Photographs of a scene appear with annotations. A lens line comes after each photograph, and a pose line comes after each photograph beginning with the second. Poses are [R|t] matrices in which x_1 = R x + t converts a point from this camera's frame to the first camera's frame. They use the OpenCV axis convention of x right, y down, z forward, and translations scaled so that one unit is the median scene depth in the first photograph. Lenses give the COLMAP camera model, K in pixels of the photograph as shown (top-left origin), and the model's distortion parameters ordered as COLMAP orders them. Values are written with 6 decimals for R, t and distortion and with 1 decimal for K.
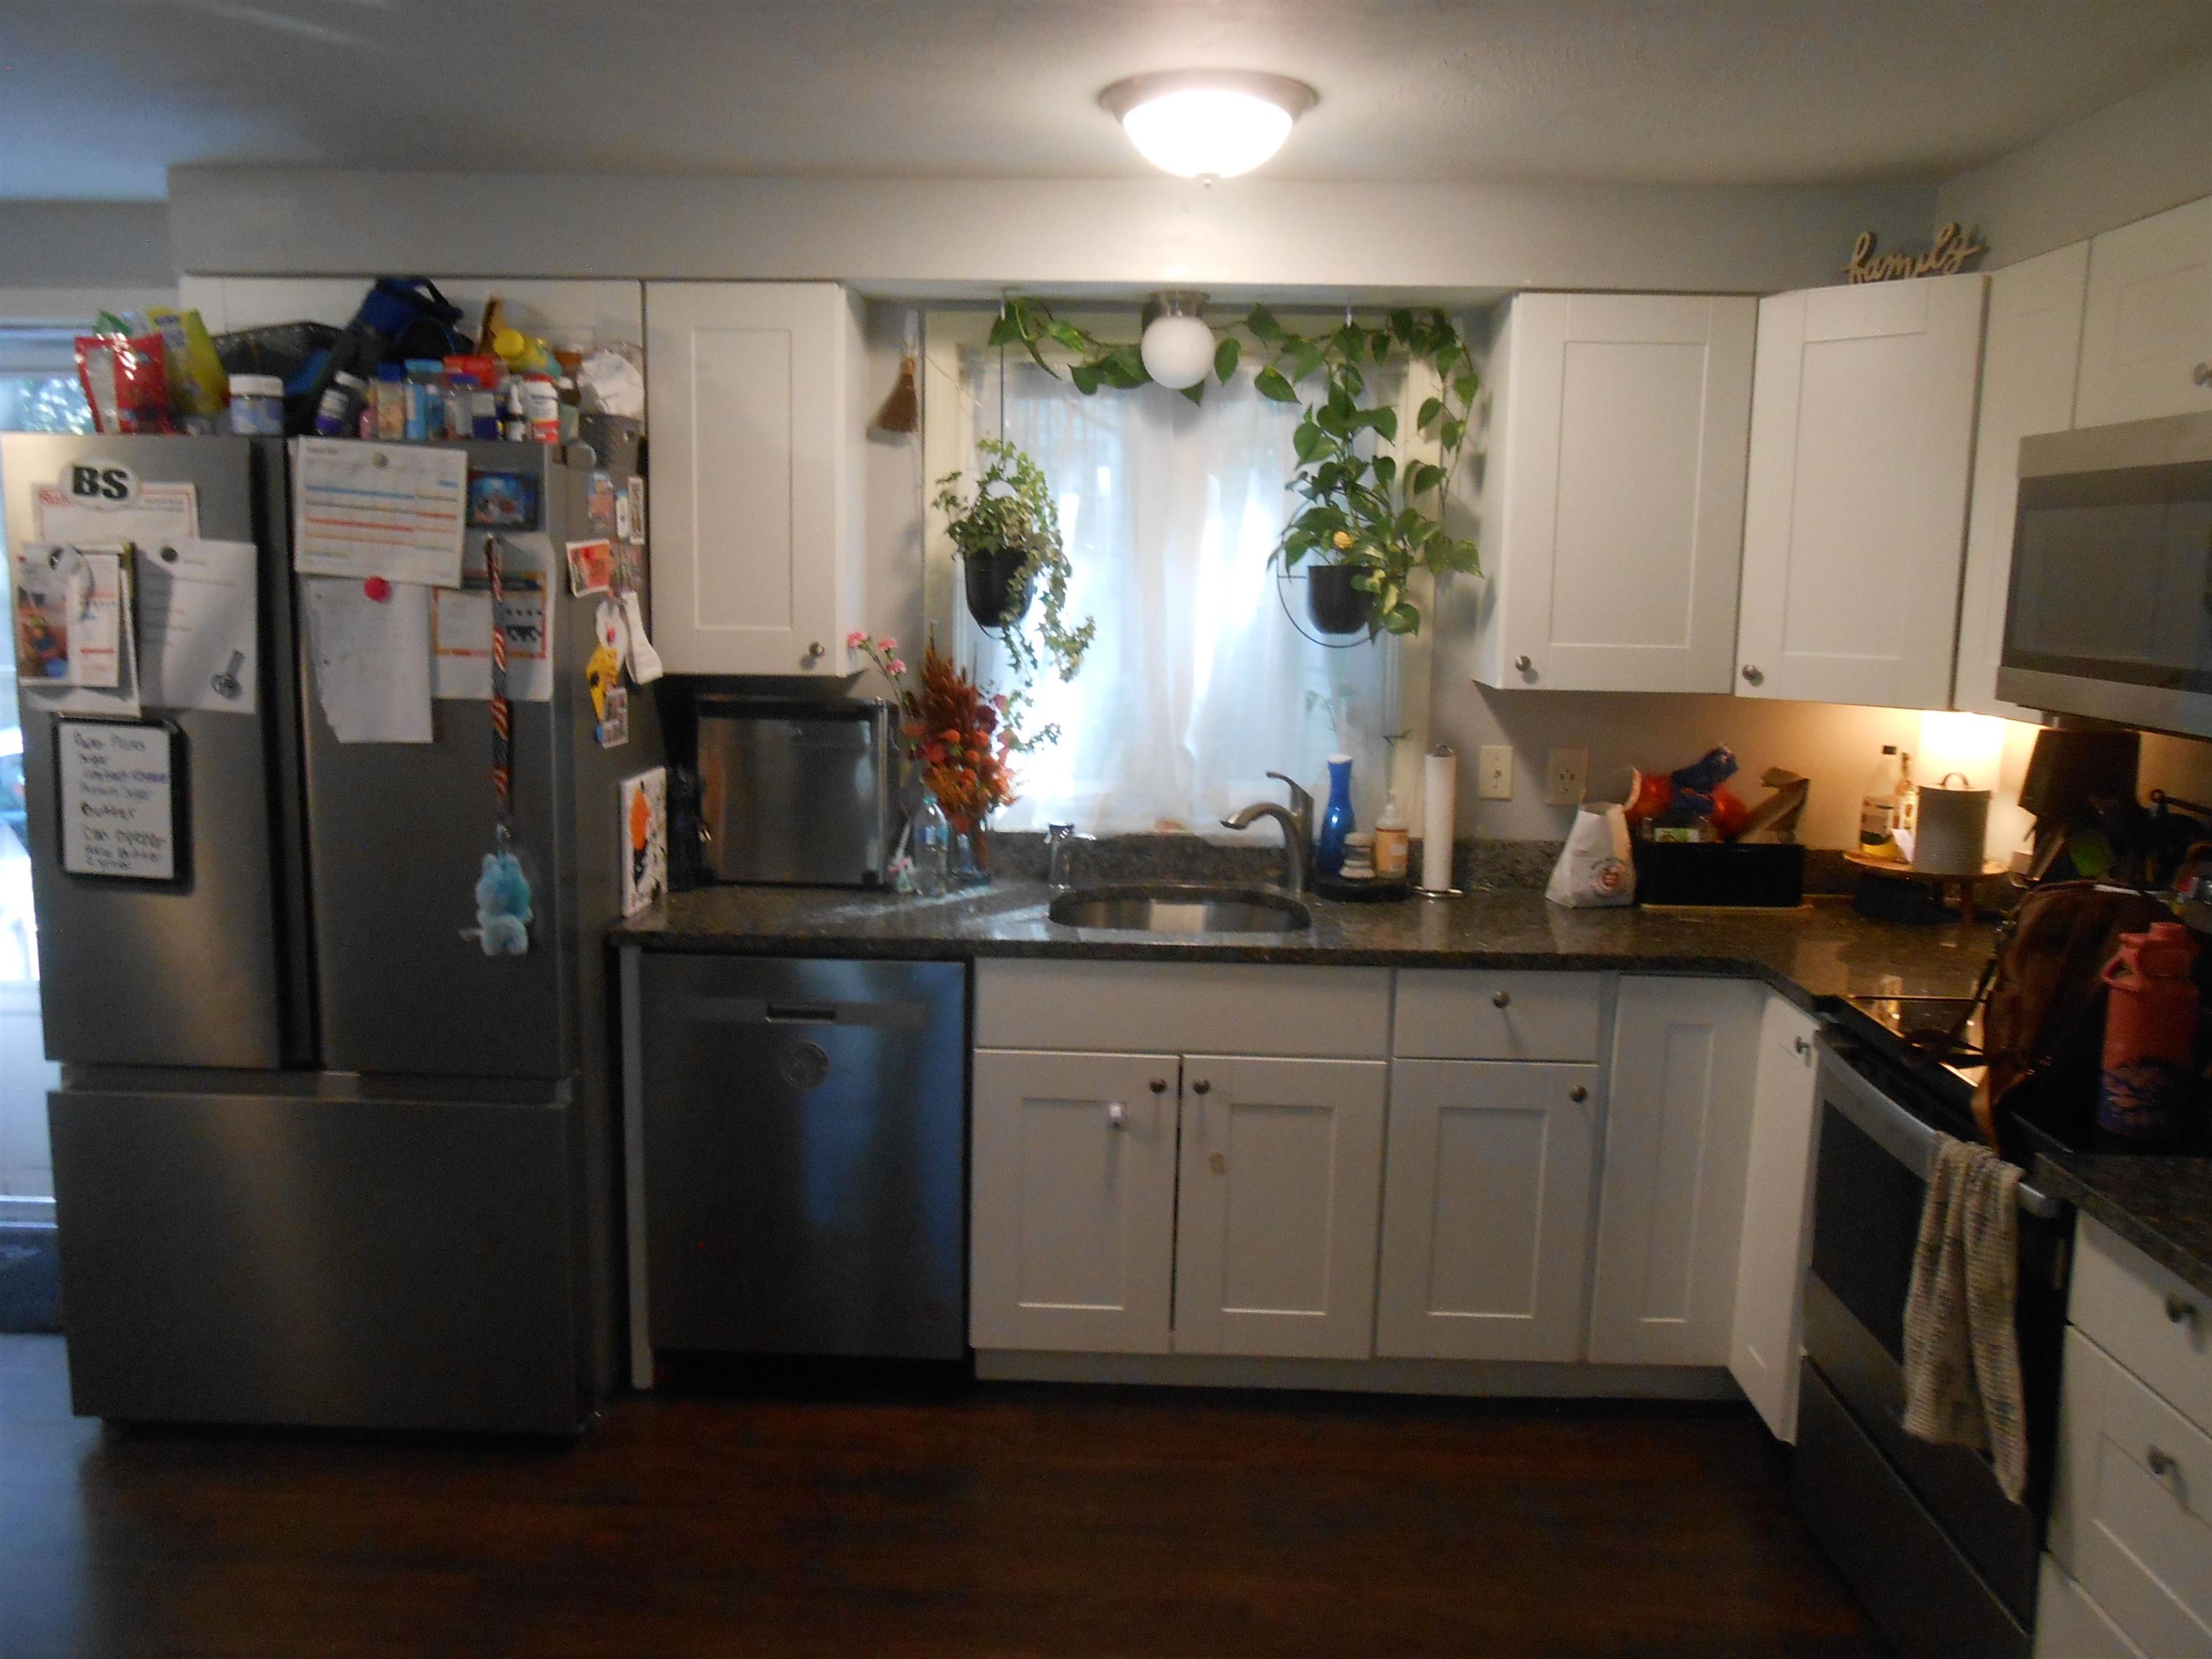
lens RADIAL K [[1725.7, 0, 1118.9], [0, 1725.7, 820.7], [0, 0, 1]] dist [-0.043270, 0.063258]
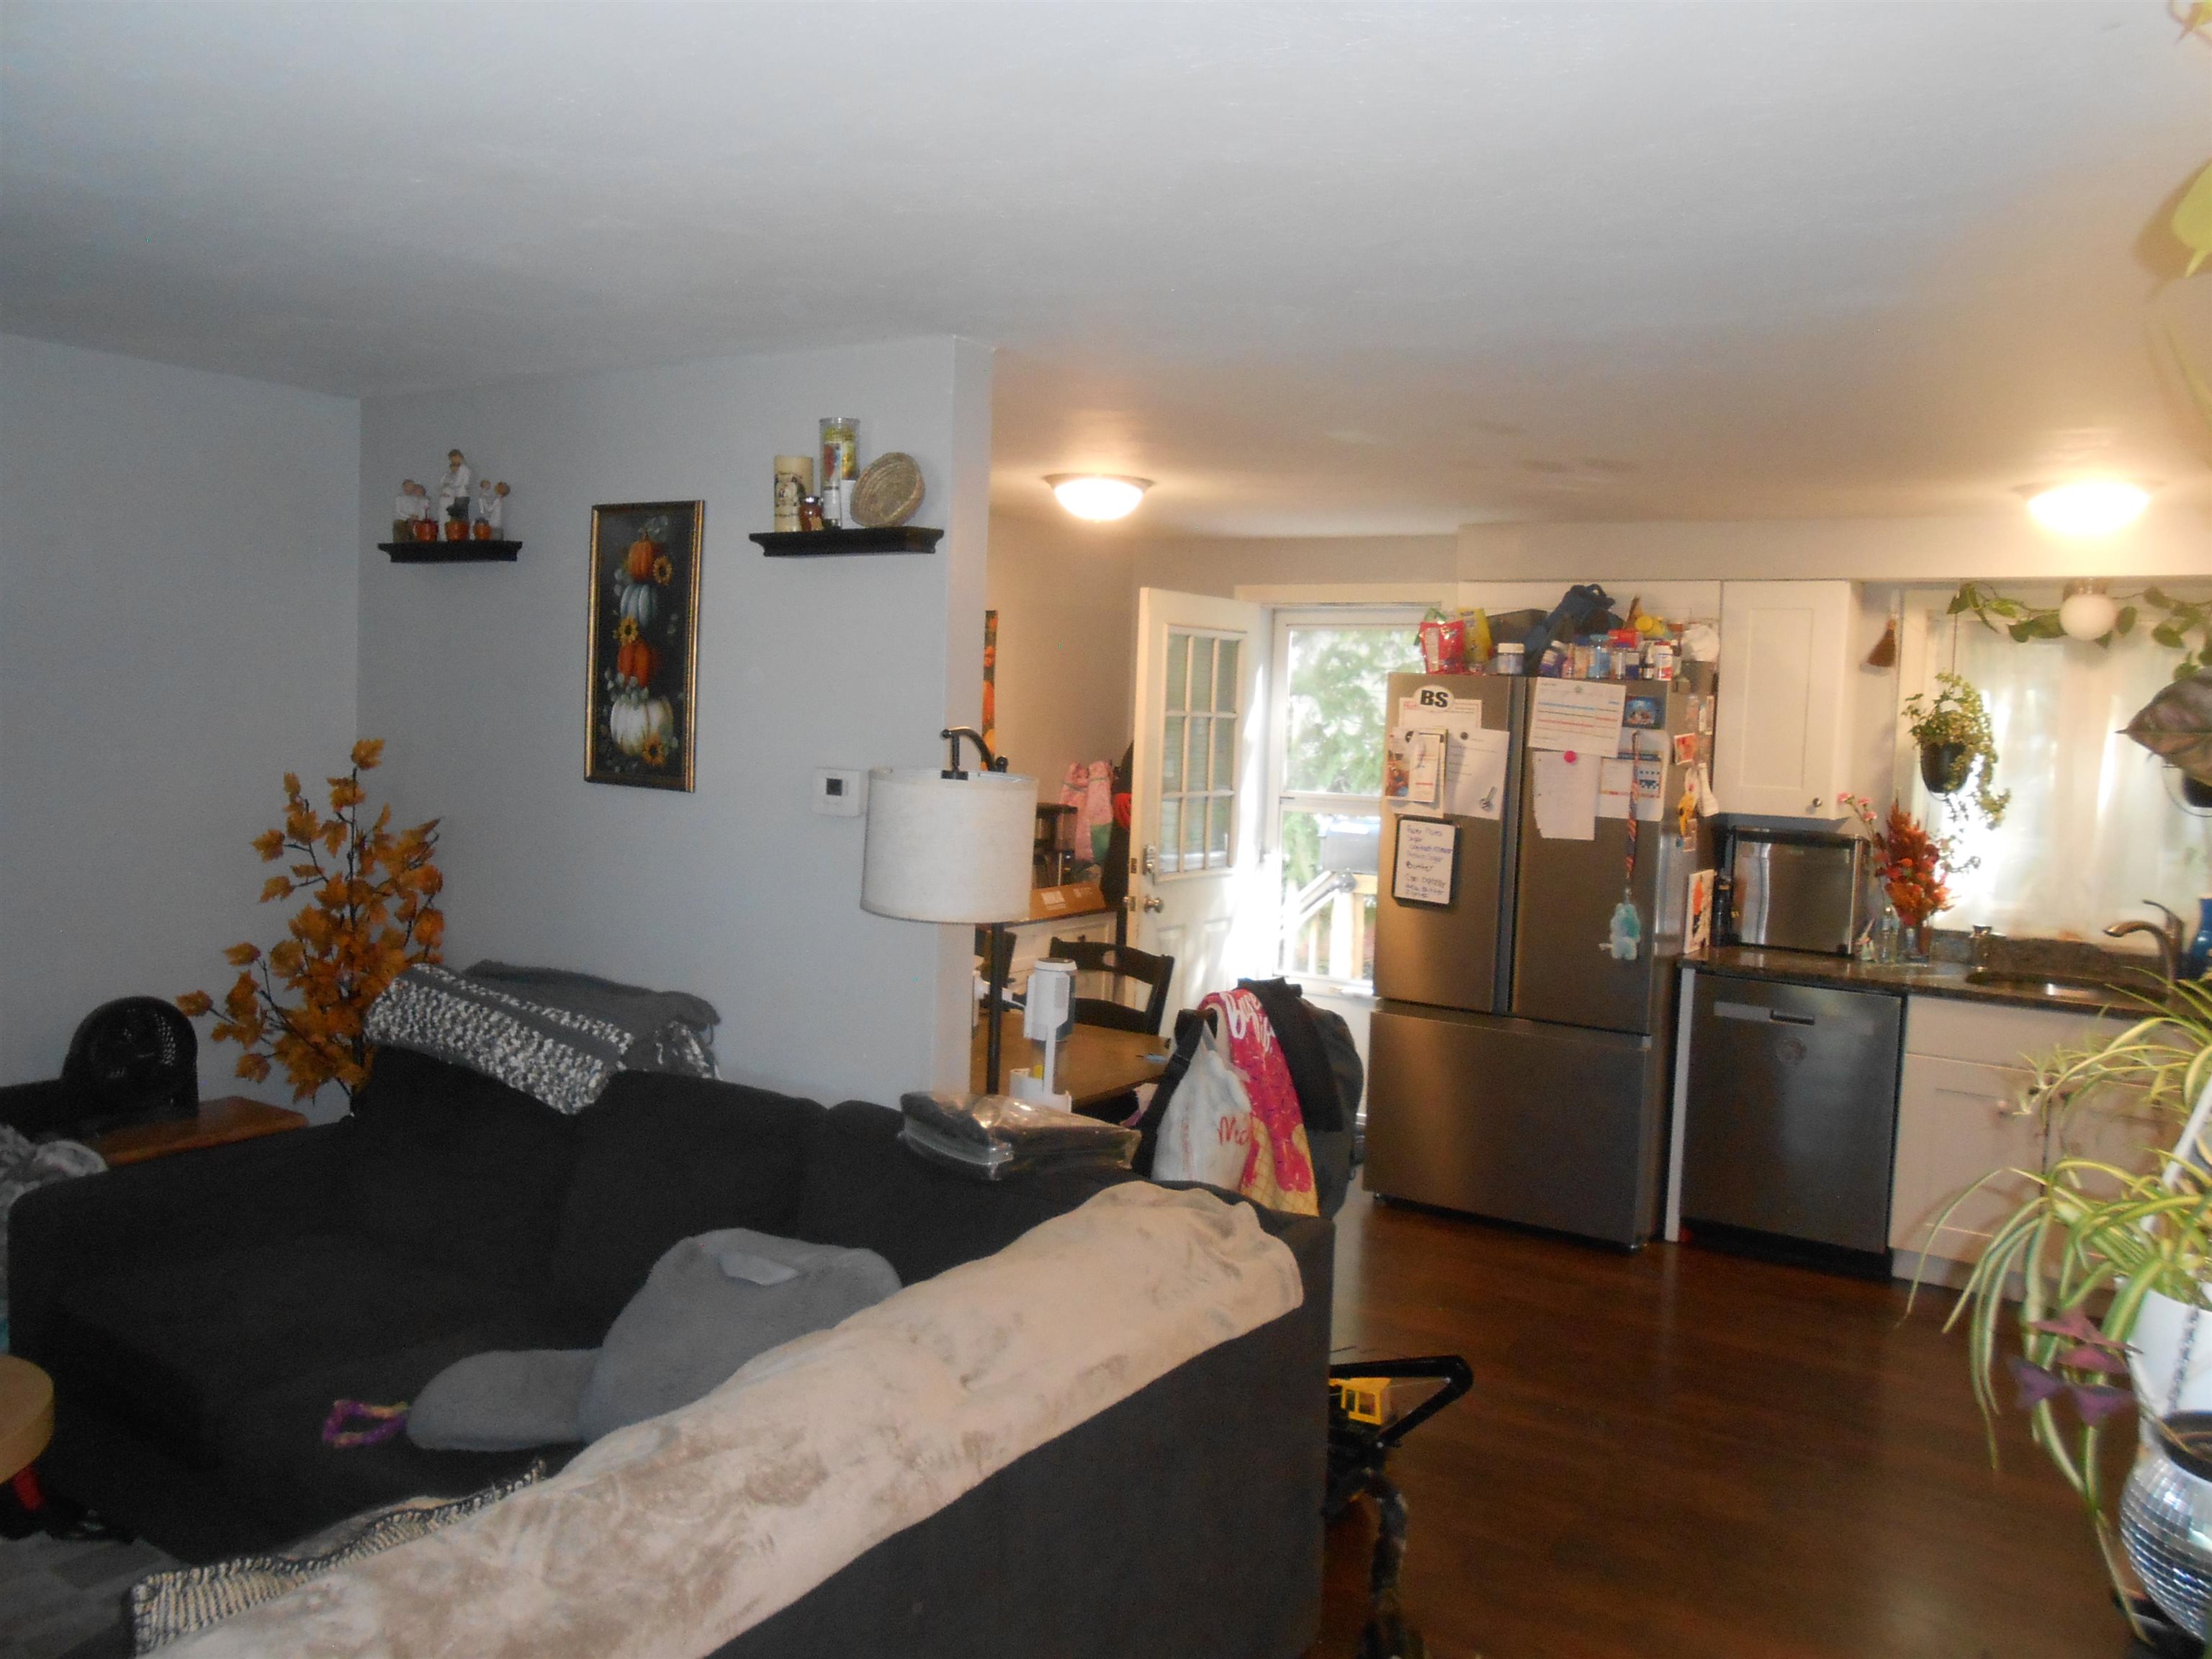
lens RADIAL K [[1725.7, 0, 1074.4], [0, 1725.7, 806.8], [0, 0, 1]] dist [-0.043270, 0.063258]
pose [[0.840406, 0.046964, -0.539919, 0.106332], [-0.100472, 0.992470, -0.070061, 0.086243], [0.532563, 0.113127, 0.838796, -0.707499]]
